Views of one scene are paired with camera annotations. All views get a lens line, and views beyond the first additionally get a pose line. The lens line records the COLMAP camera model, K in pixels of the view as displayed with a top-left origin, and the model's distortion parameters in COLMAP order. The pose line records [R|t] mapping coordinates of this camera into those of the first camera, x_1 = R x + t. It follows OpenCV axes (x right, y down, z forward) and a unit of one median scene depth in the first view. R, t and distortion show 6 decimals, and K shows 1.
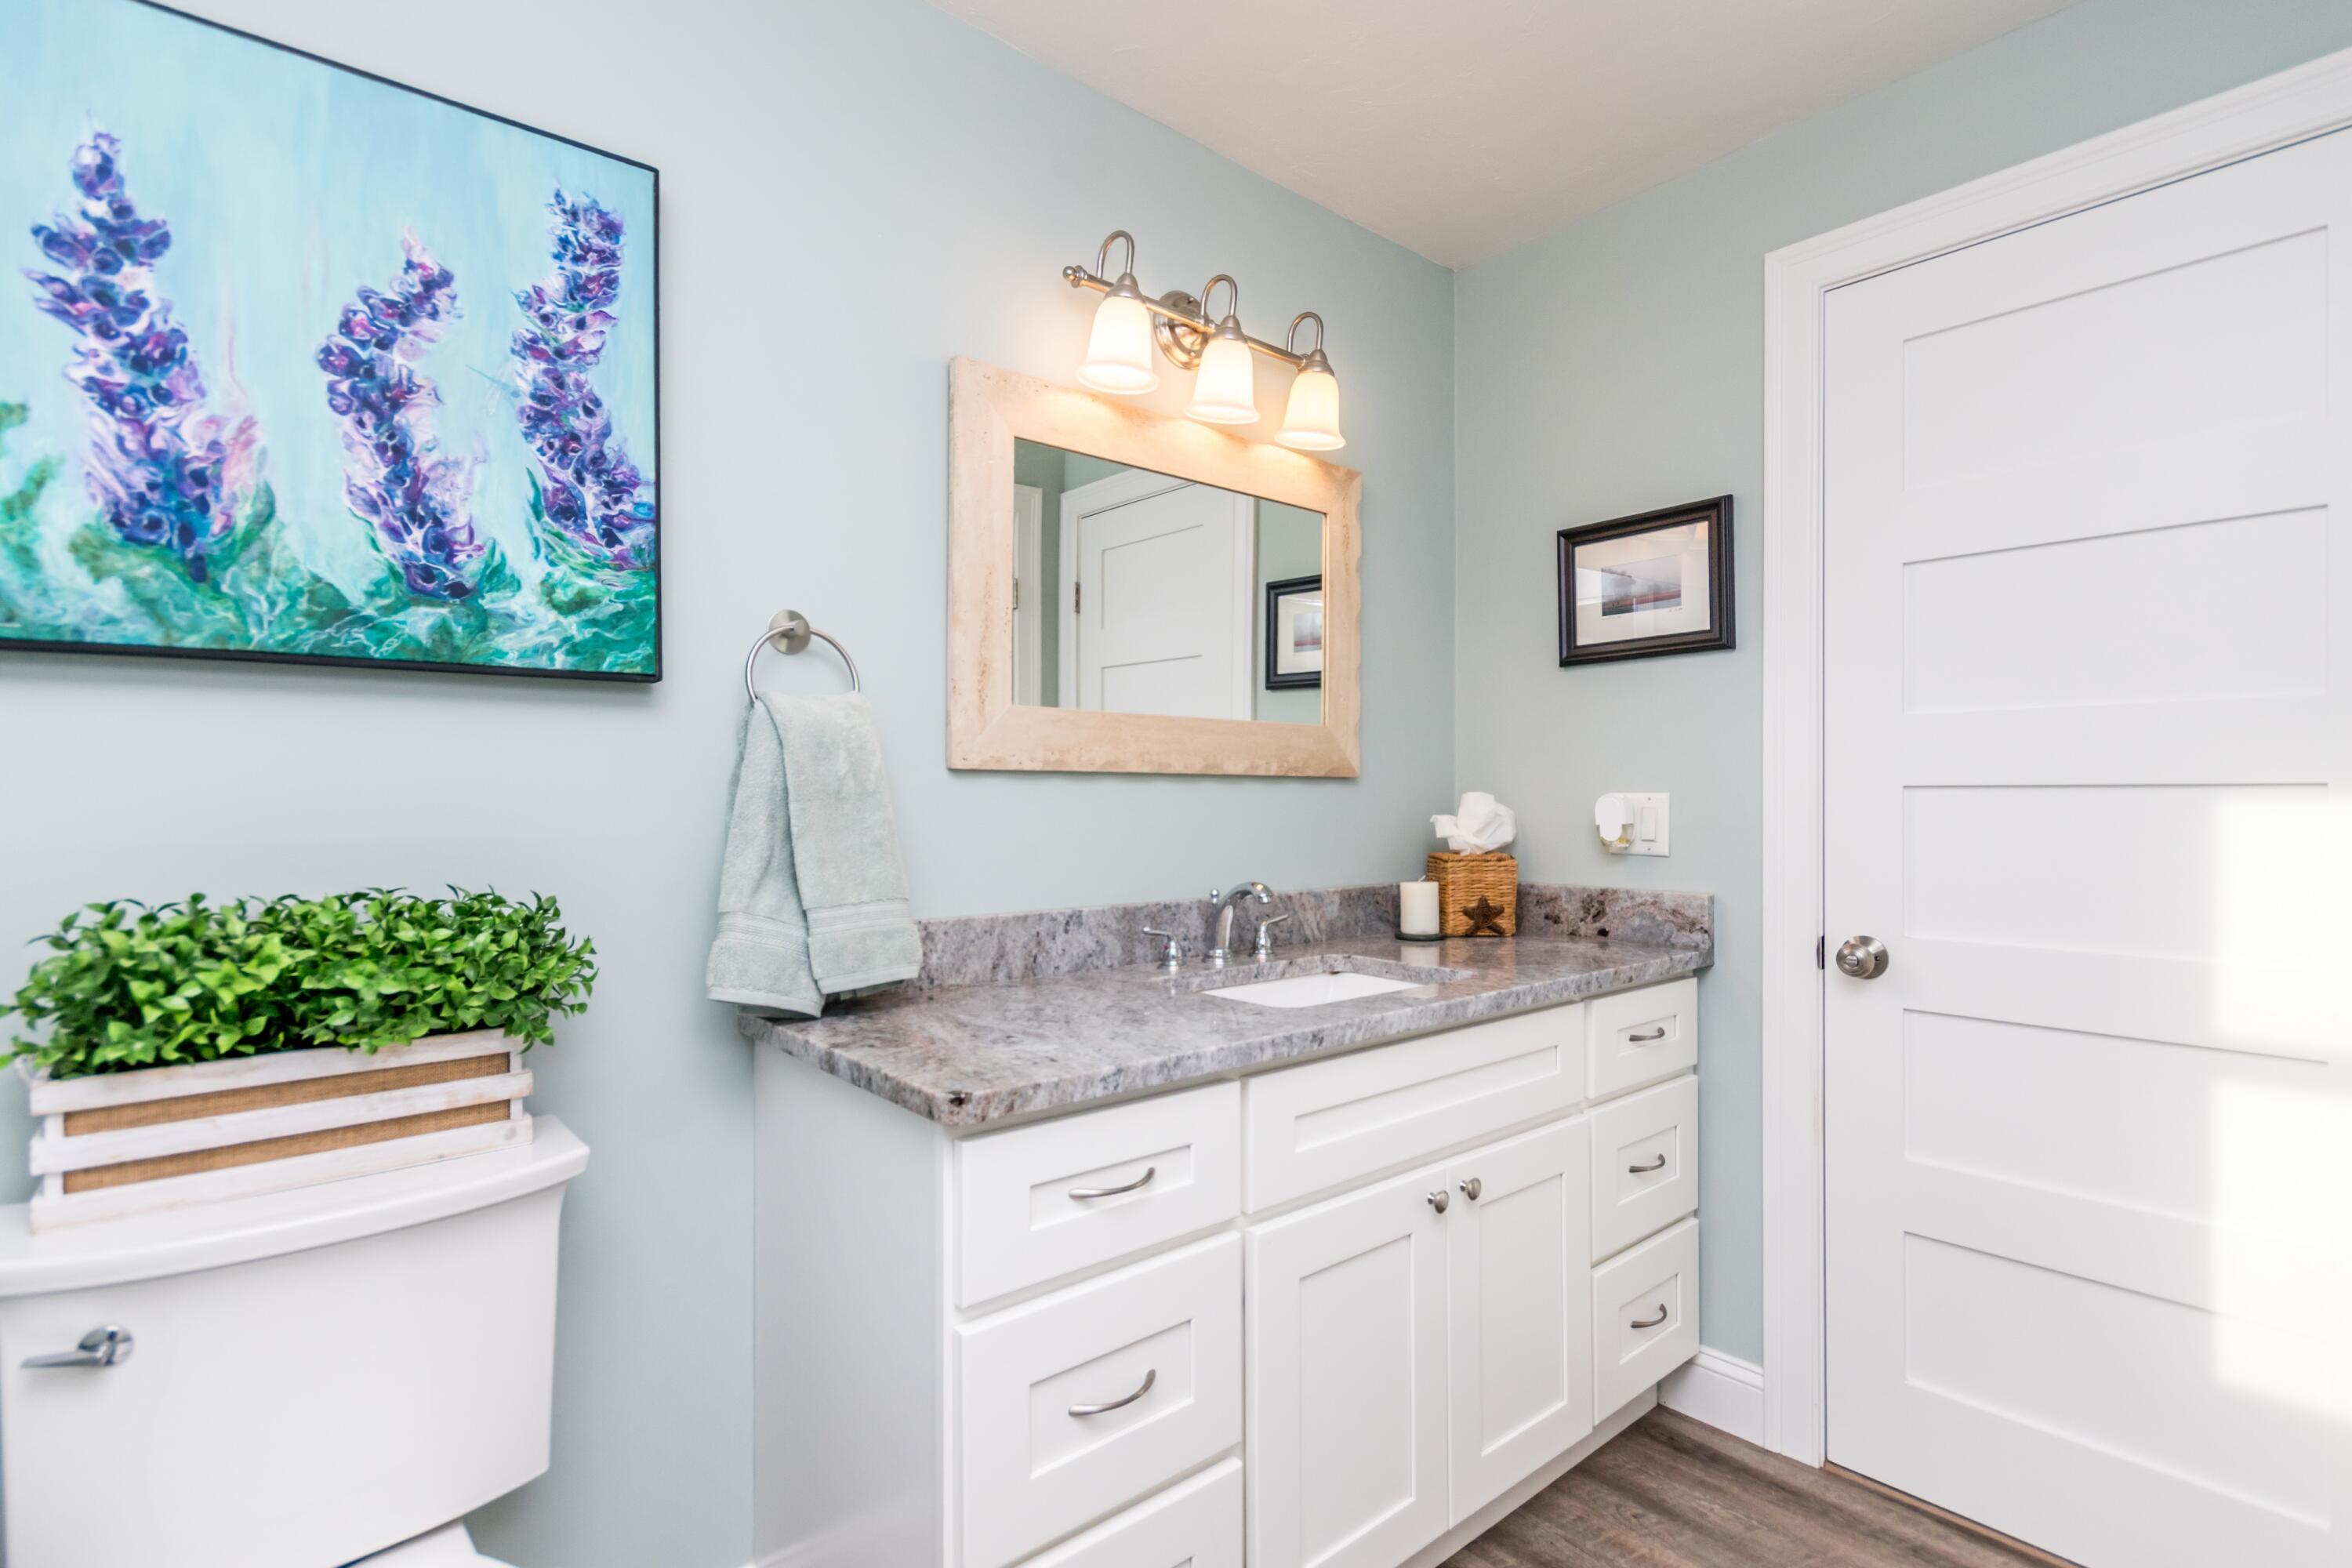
lens RADIAL K [[1101.5, 0, 1171.2], [0, 1101.5, 808.9], [0, 0, 1]] dist [0.003145, 0.000511]
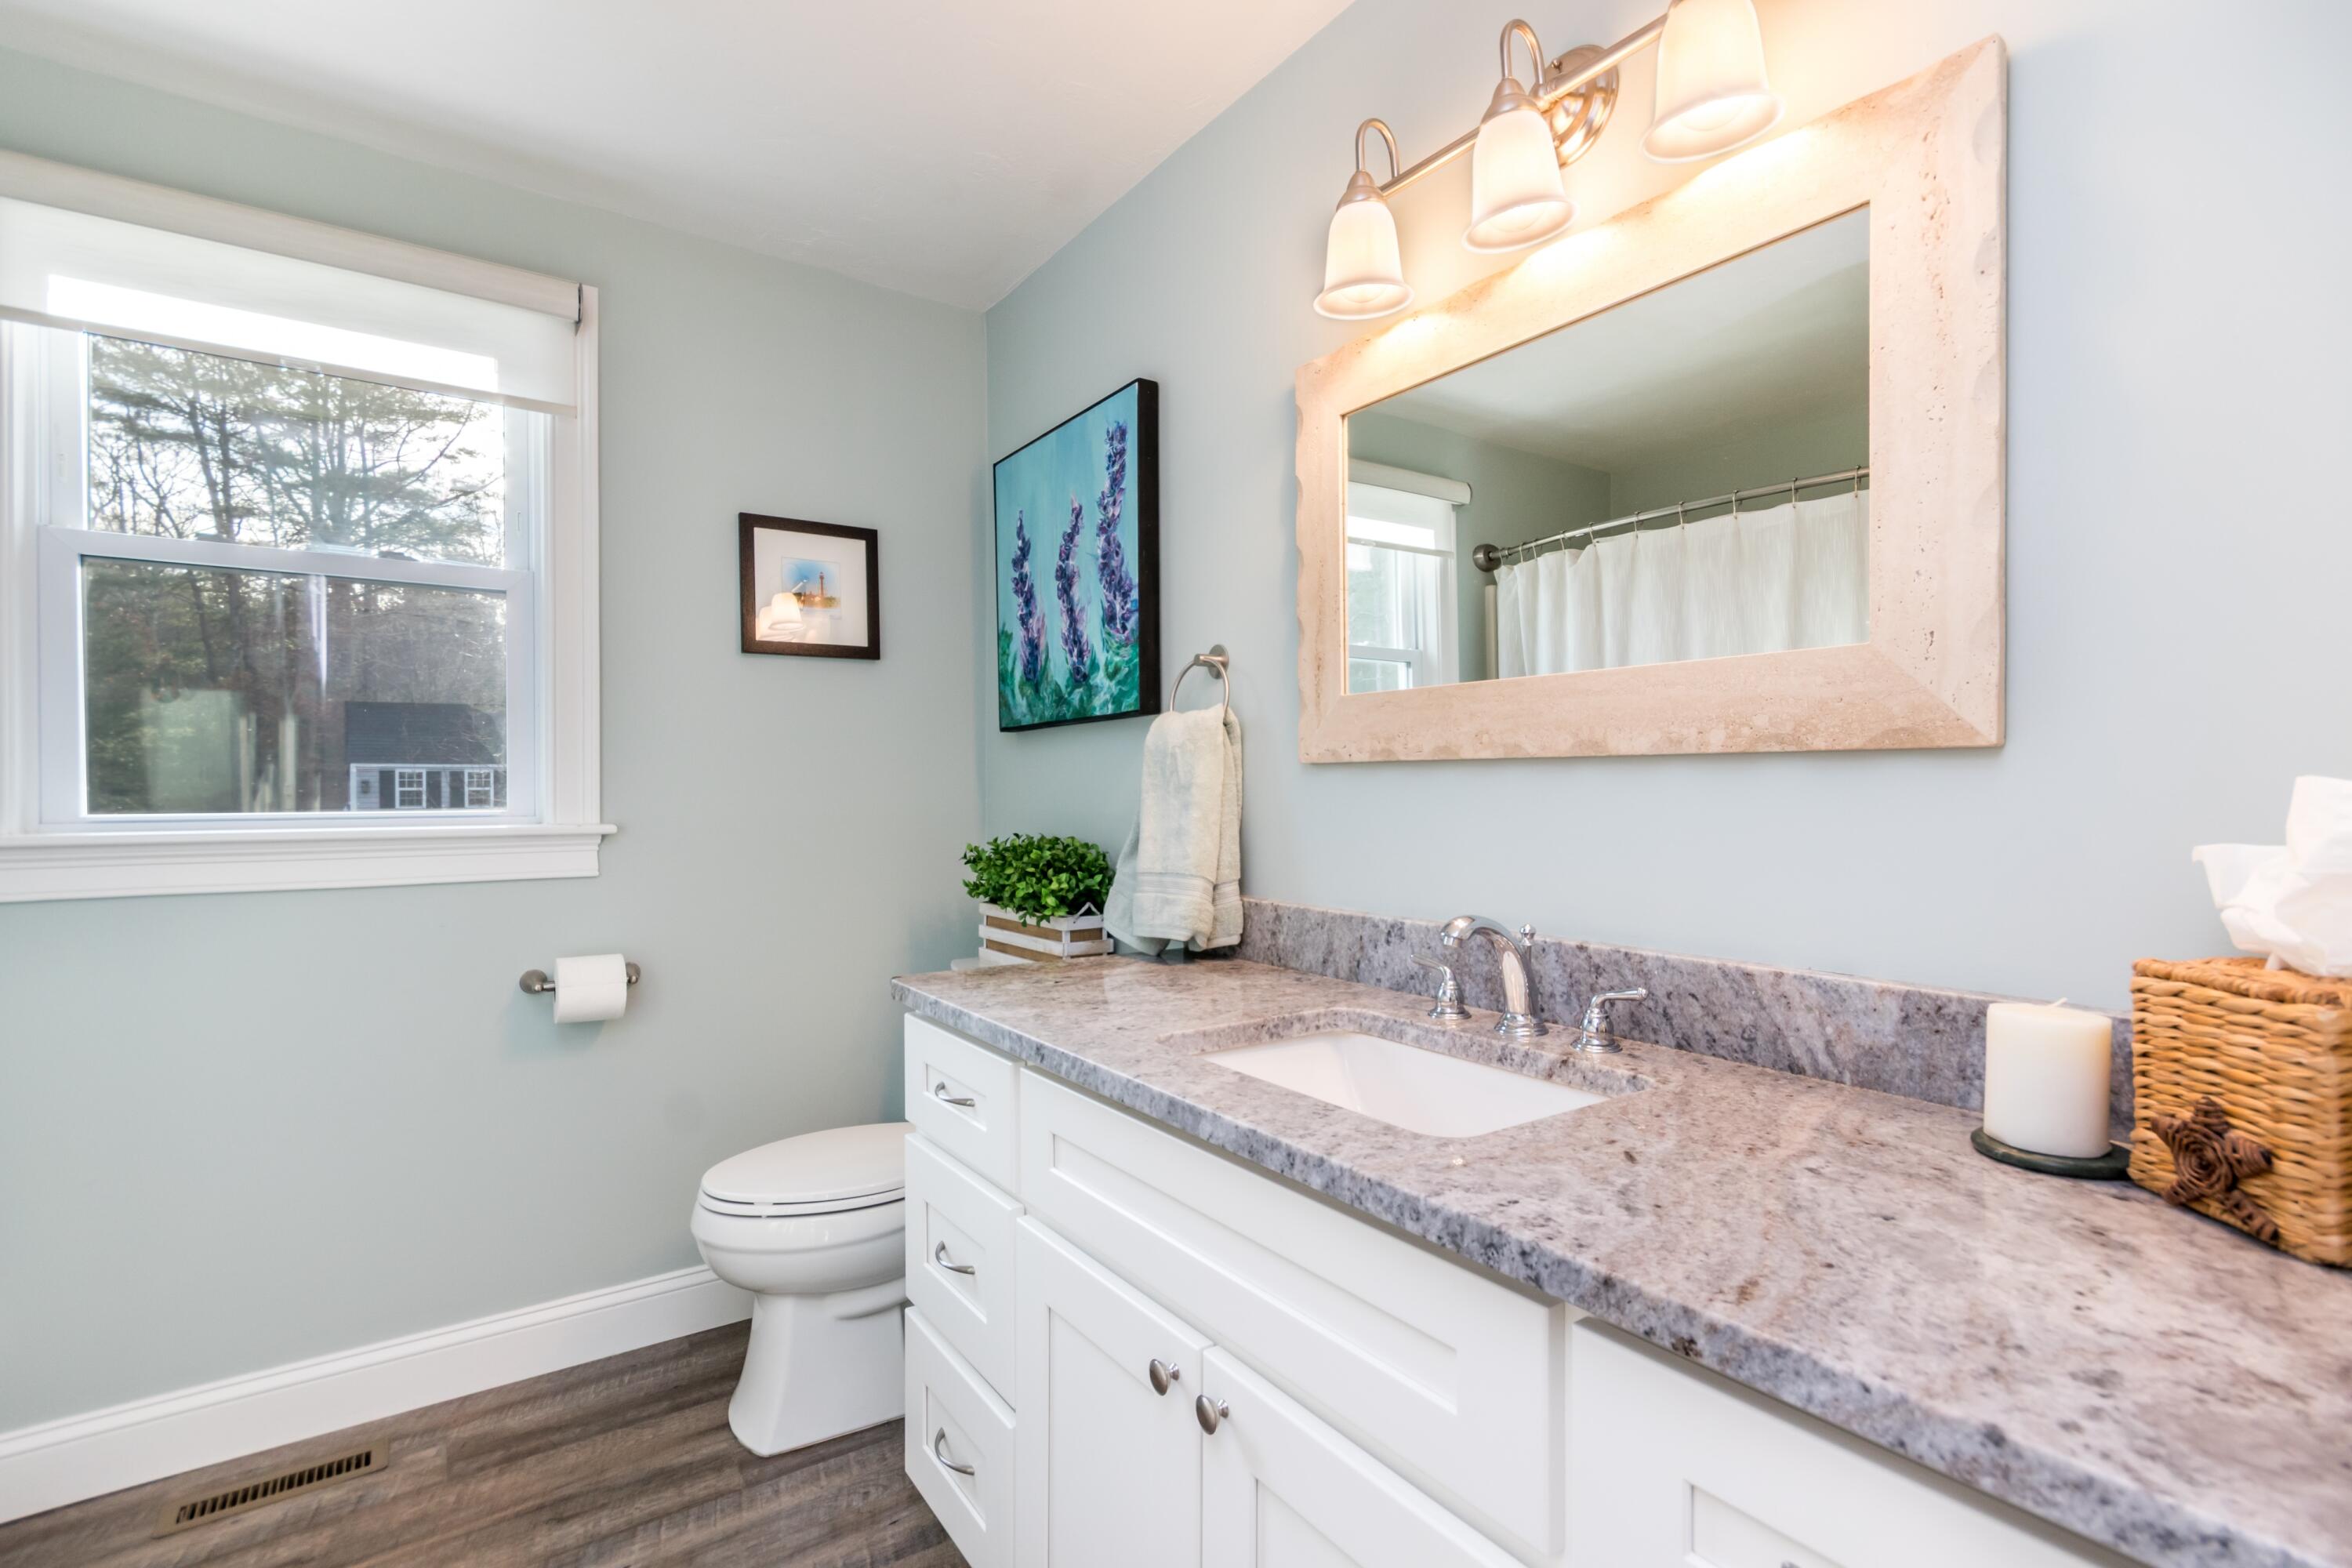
lens RADIAL K [[1079.5, 0, 1183.0], [0, 1079.5, 795.0], [0, 0, 1]] dist [0.001612, 0.000464]
pose [[-0.076970, 0.007303, -0.997007, 1.062603], [-0.007870, 0.999938, 0.007932, -0.017180], [0.997002, 0.008457, -0.076908, 1.229924]]
